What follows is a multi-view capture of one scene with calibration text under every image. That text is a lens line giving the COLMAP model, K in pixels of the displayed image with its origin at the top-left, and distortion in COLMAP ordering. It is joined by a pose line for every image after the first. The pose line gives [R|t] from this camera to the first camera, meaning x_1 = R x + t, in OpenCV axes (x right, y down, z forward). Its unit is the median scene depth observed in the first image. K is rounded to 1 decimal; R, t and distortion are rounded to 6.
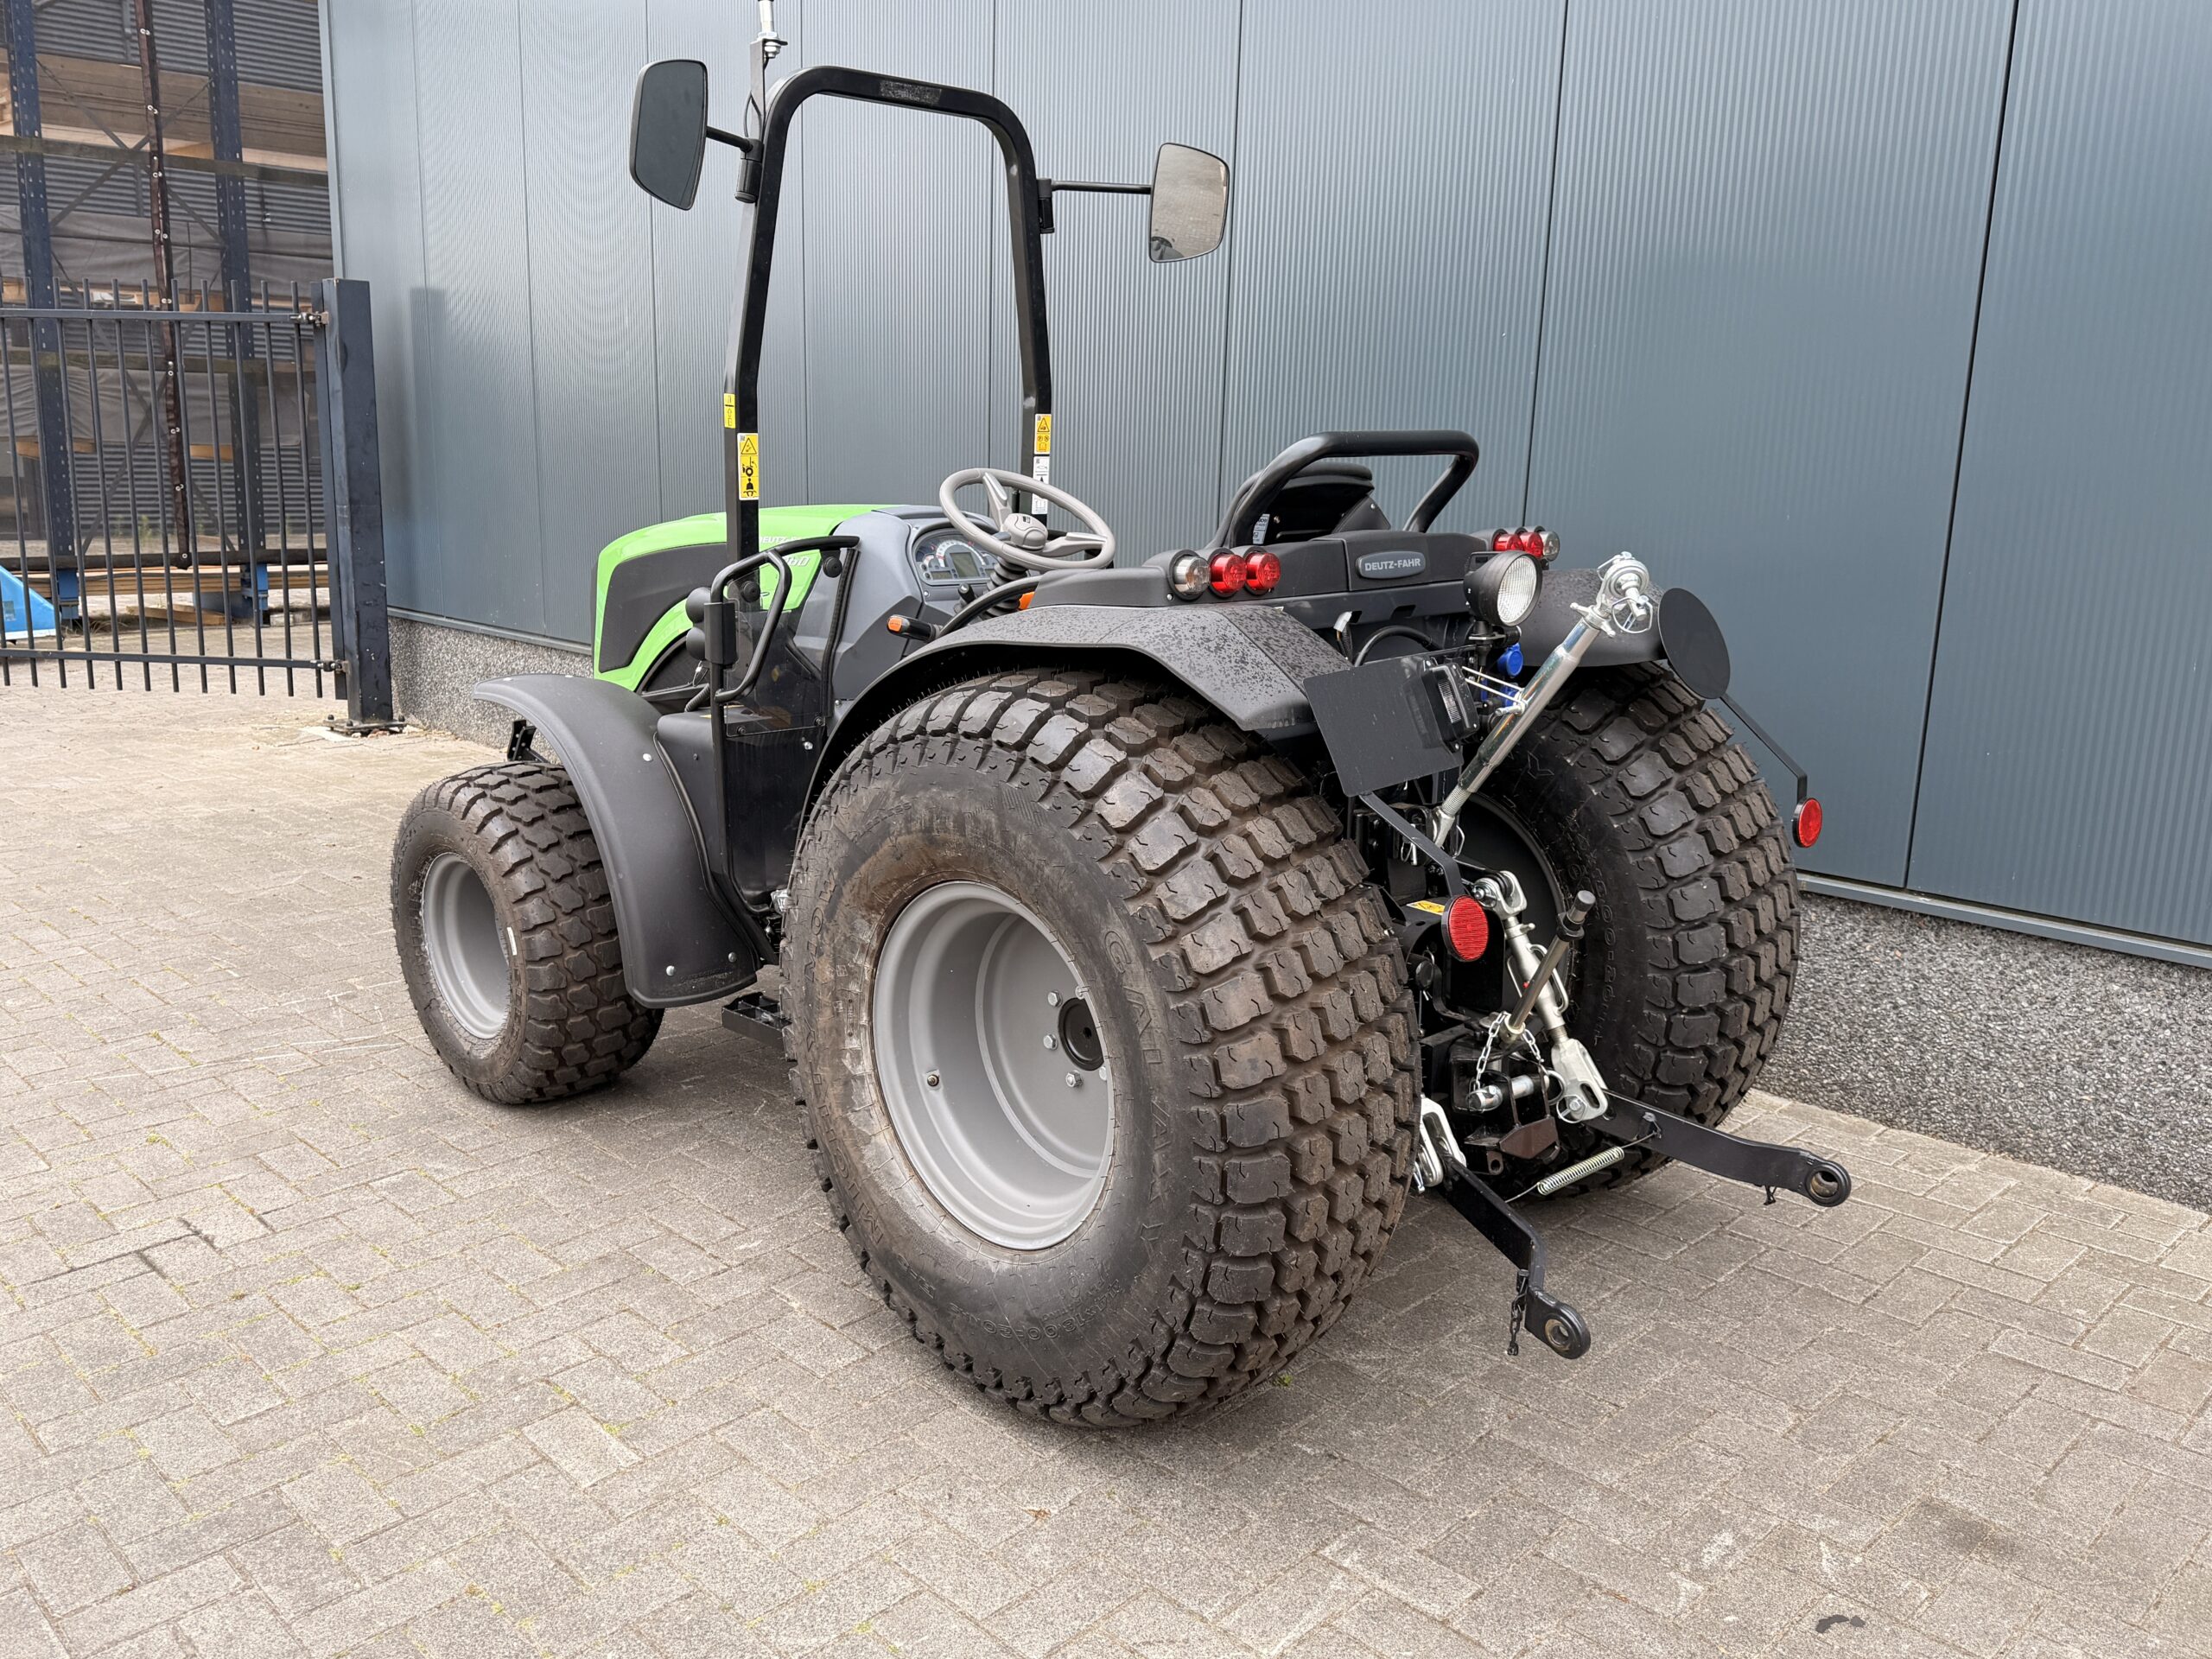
lens RADIAL K [[1768.3, 0, 1091.5], [0, 1768.3, 833.7], [0, 0, 1]] dist [0.040753, -0.044950]
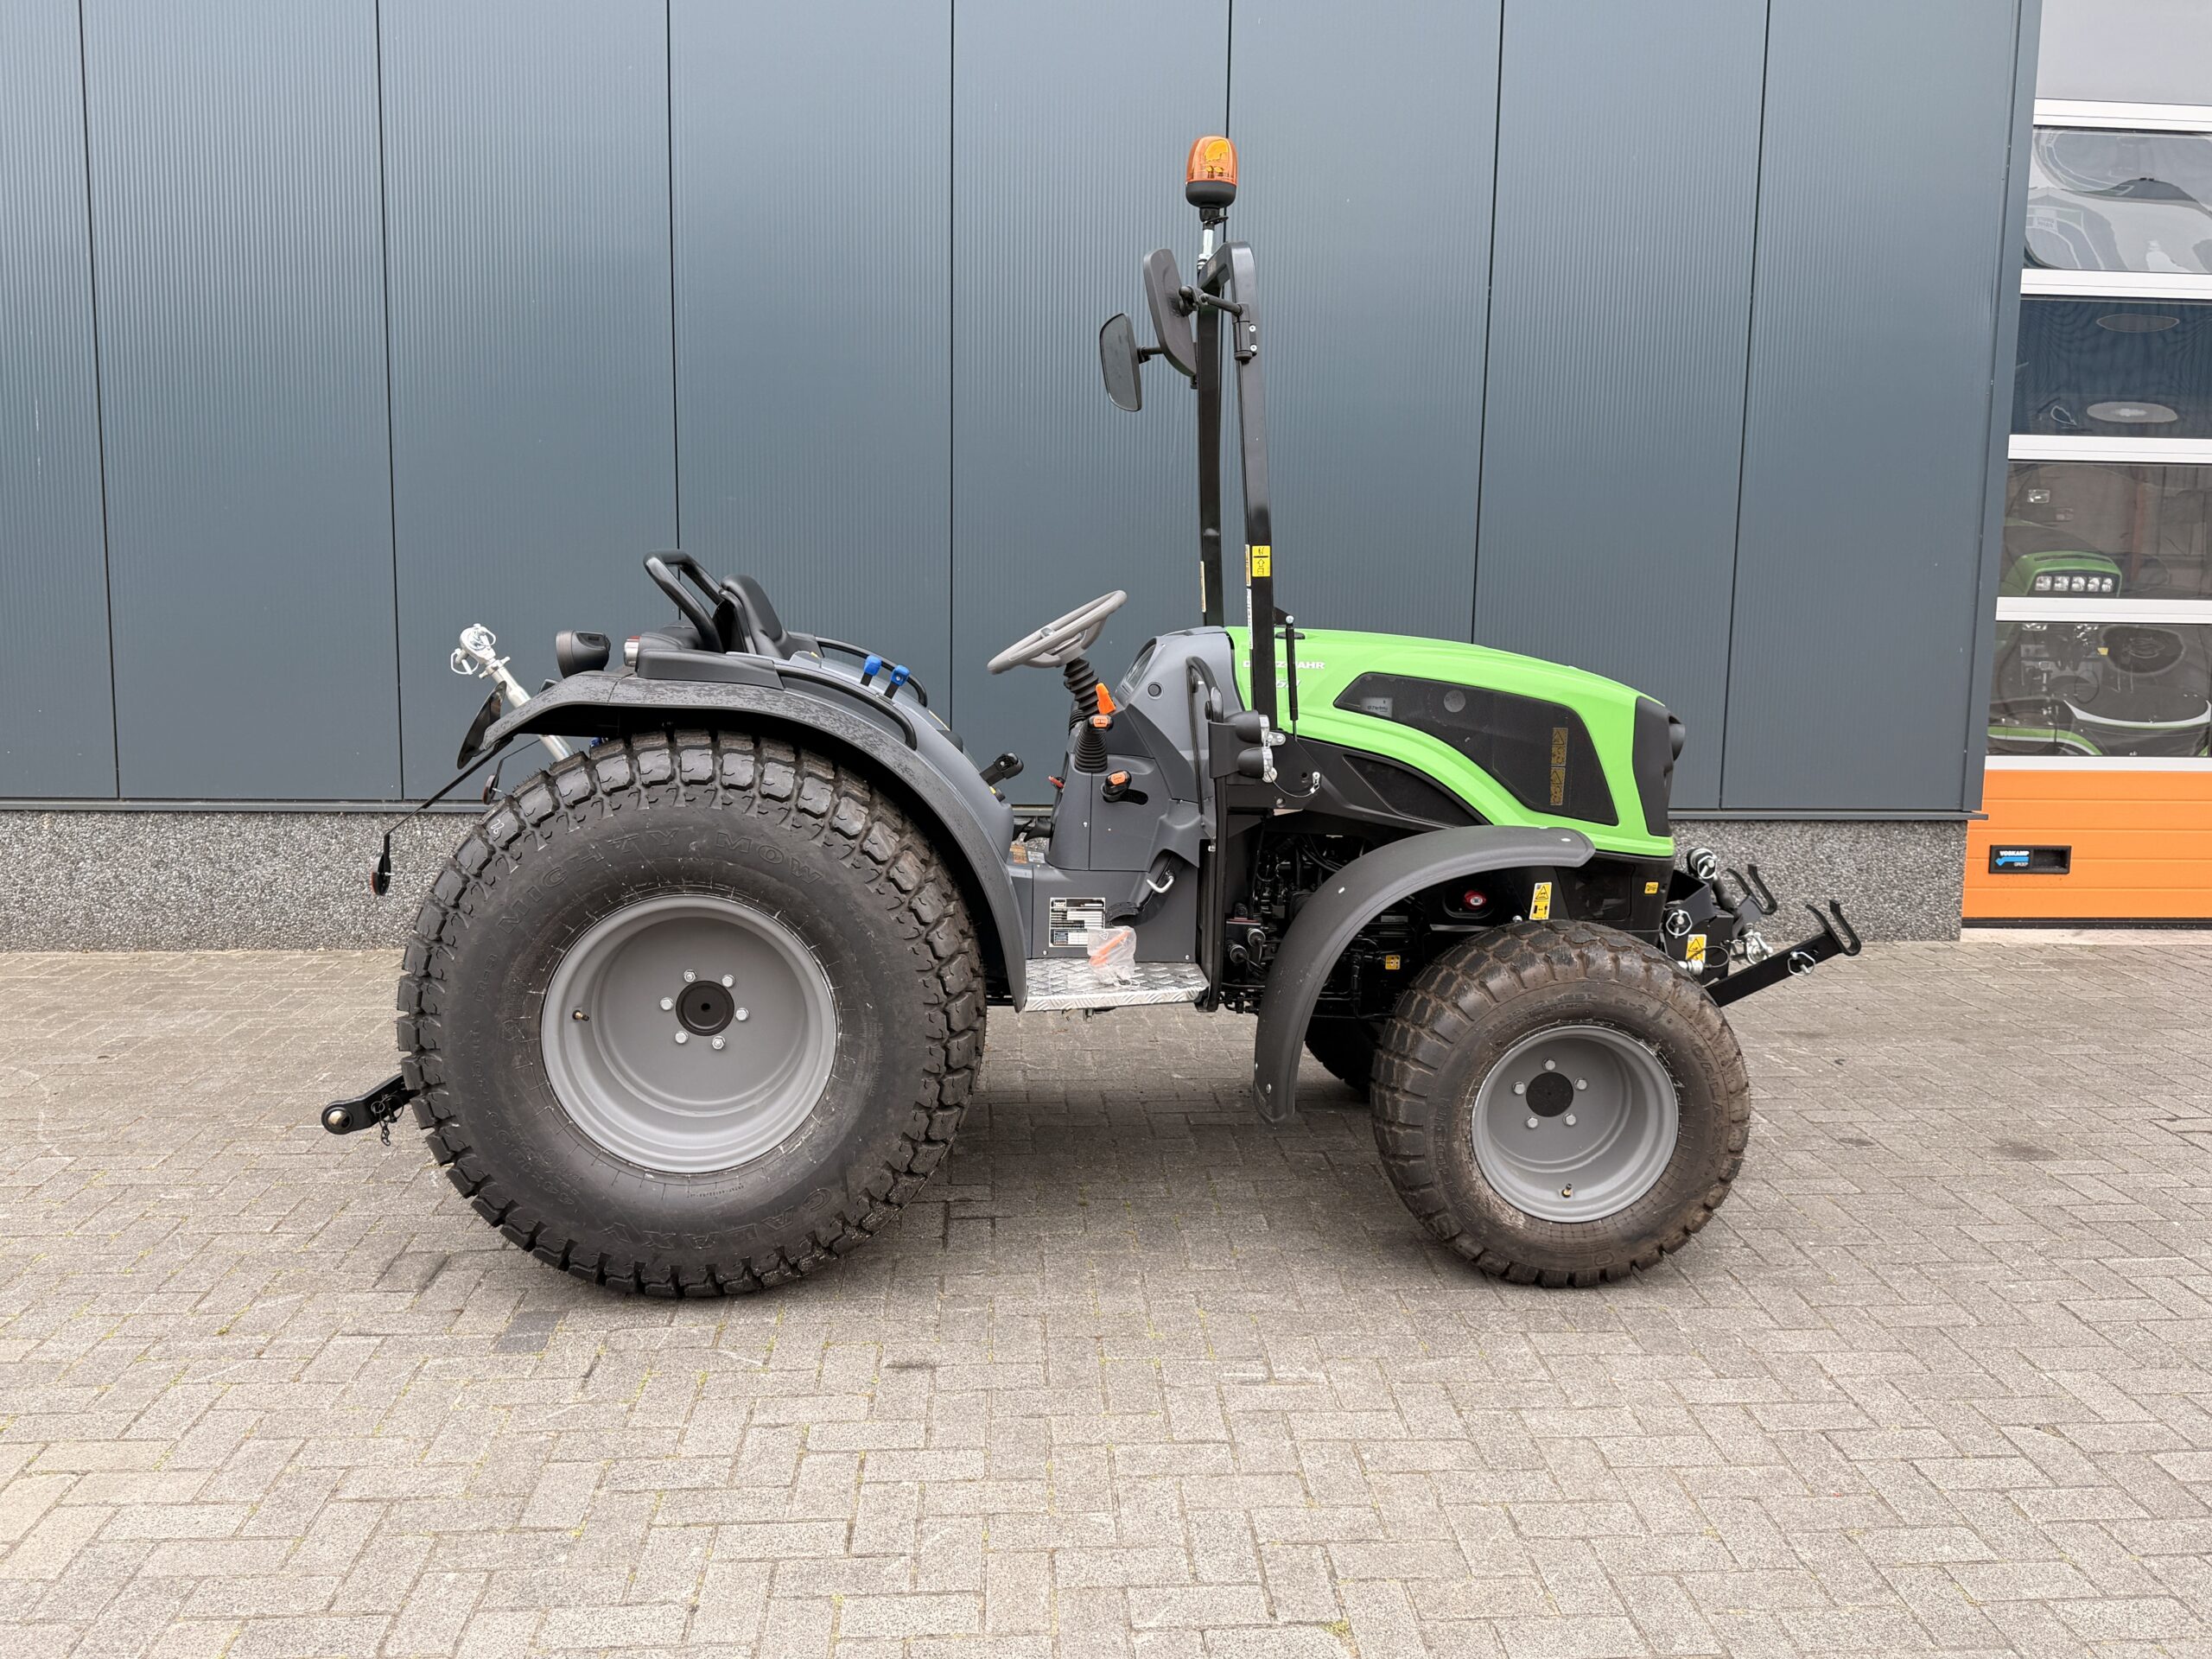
lens RADIAL K [[1827.2, 0, 1105.6], [0, 1827.2, 818.6], [0, 0, 1]] dist [0.073699, -0.111677]
pose [[0.644877, -0.104159, 0.757156, -1.179672], [0.162138, 0.986765, -0.002349, -0.013450], [-0.746890, 0.124278, 0.653230, 0.057050]]
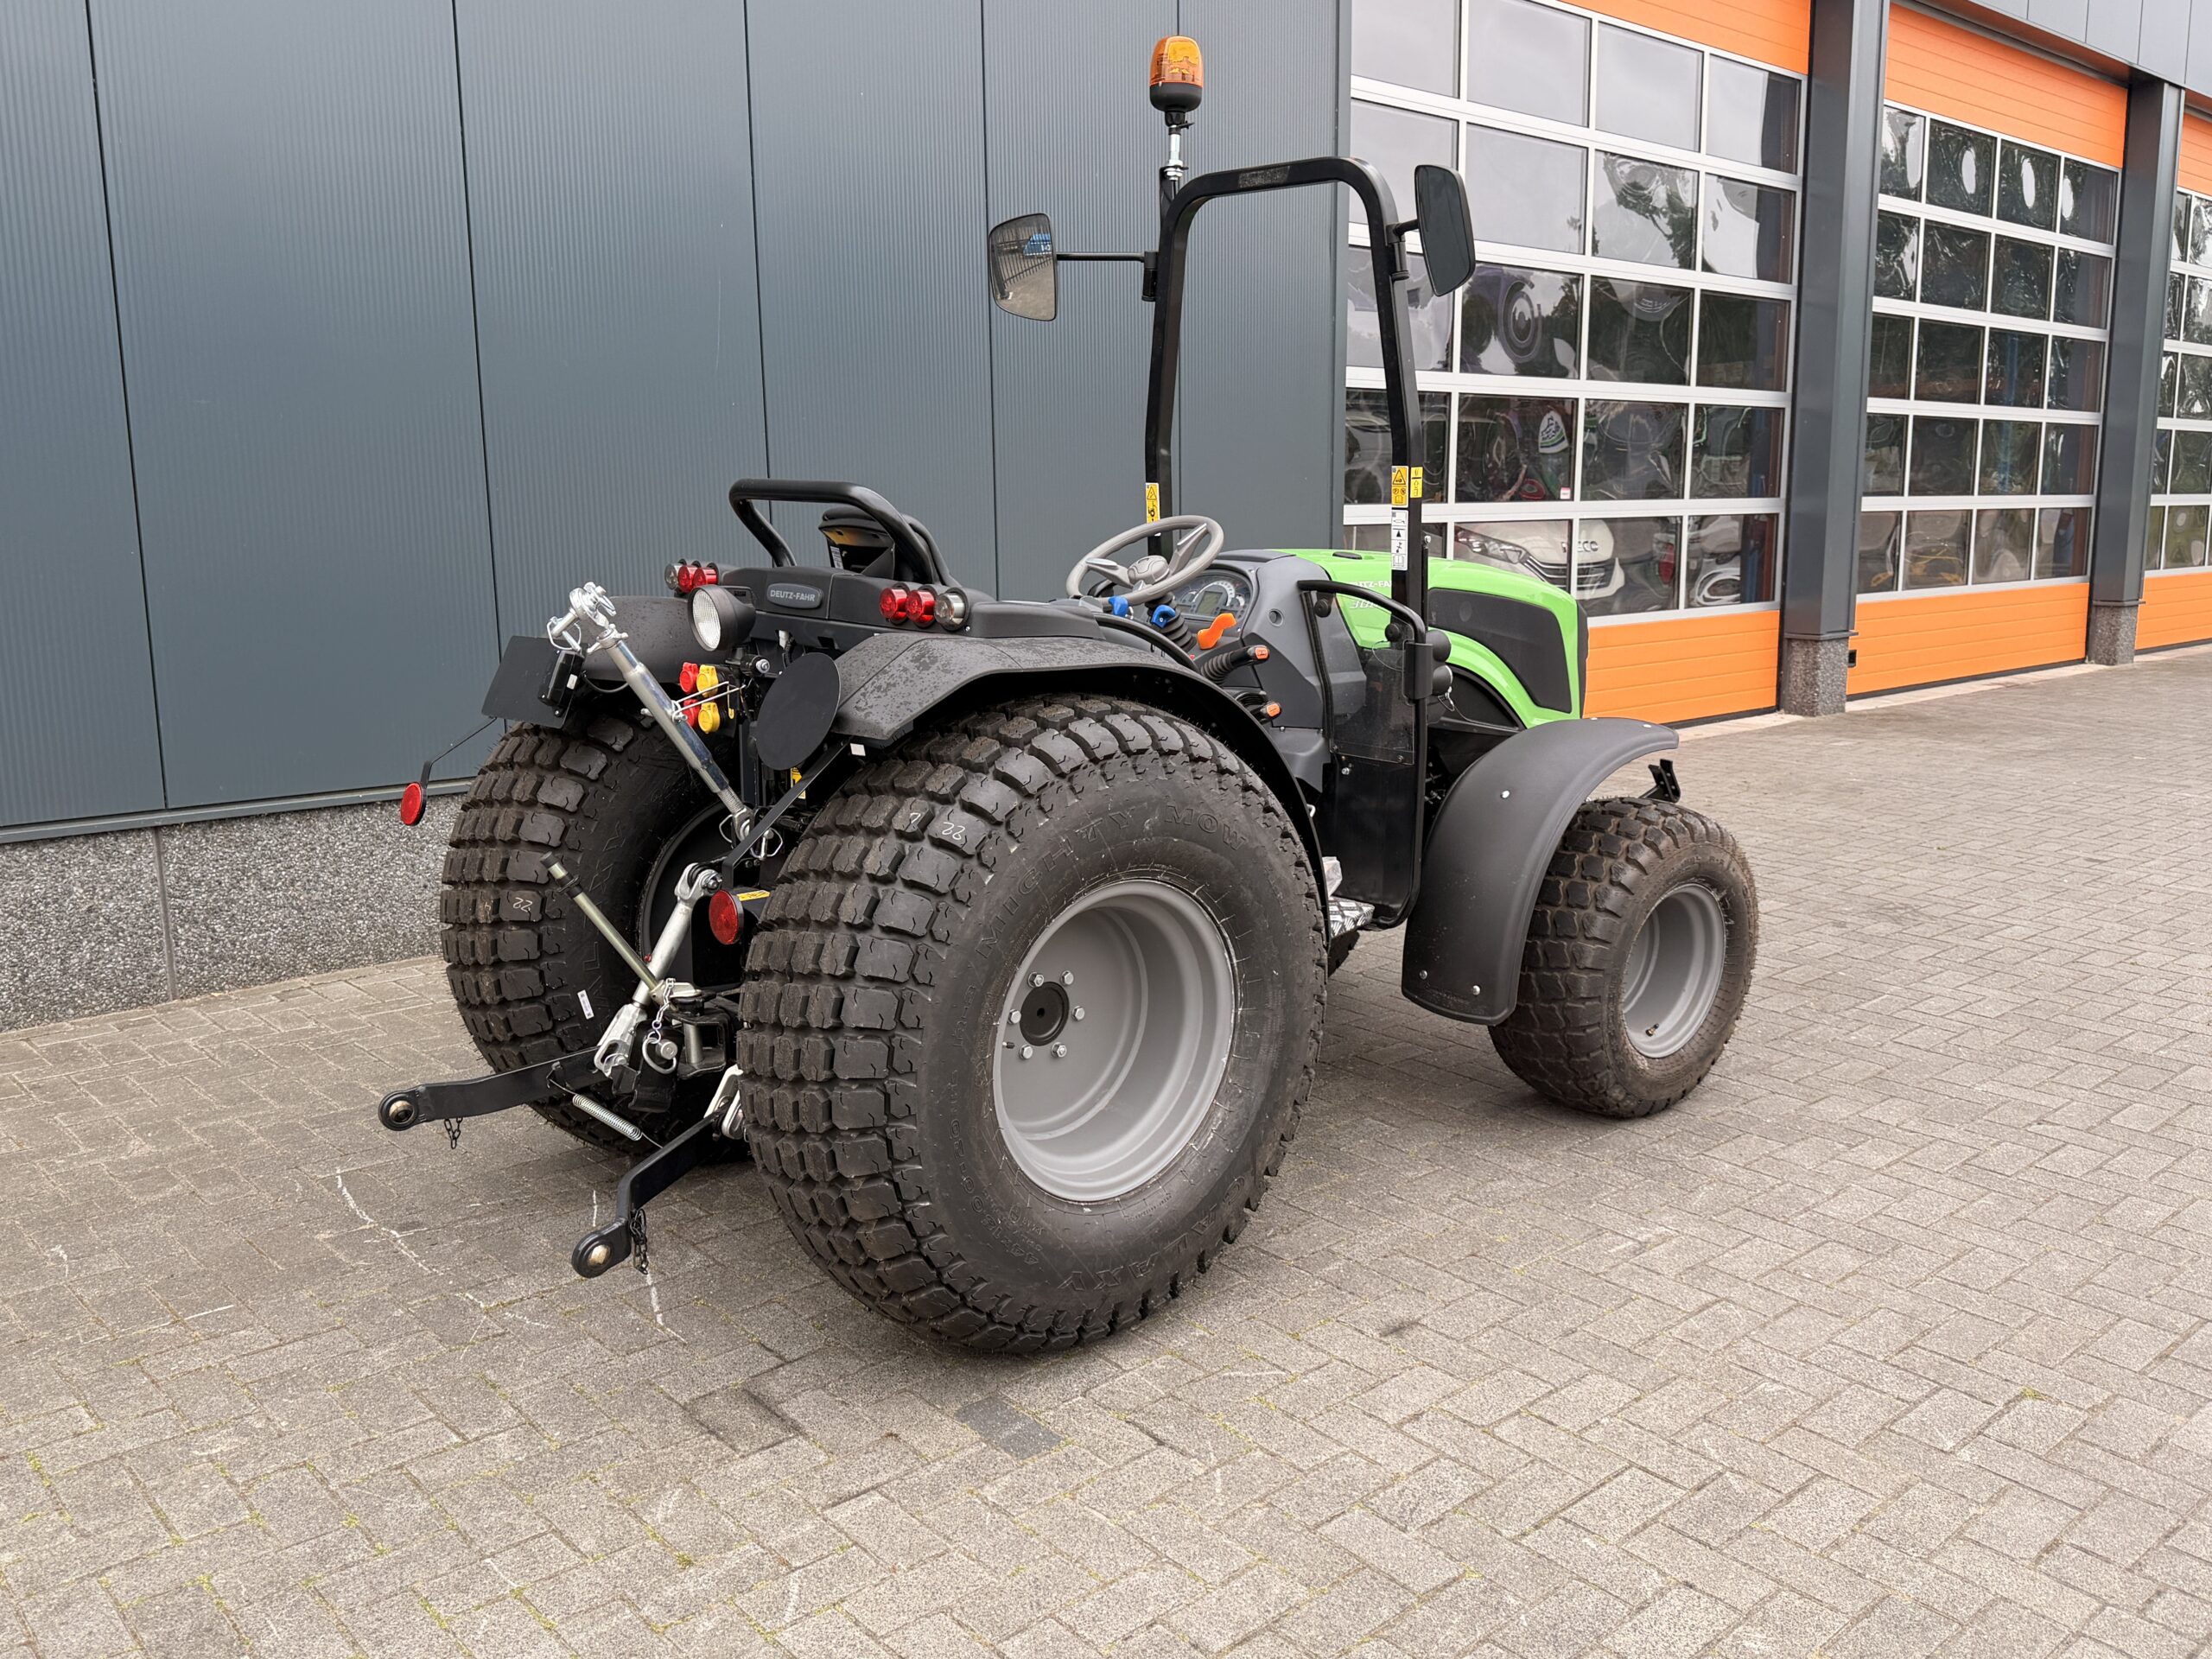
lens RADIAL K [[1827.2, 0, 1114.4], [0, 1827.2, 829.4], [0, 0, 1]] dist [0.073699, -0.111677]
pose [[0.037842, -0.194157, 0.980240, -1.395902], [0.221804, 0.958105, 0.181210, -0.177184], [-0.974357, 0.210564, 0.079321, 0.748209]]
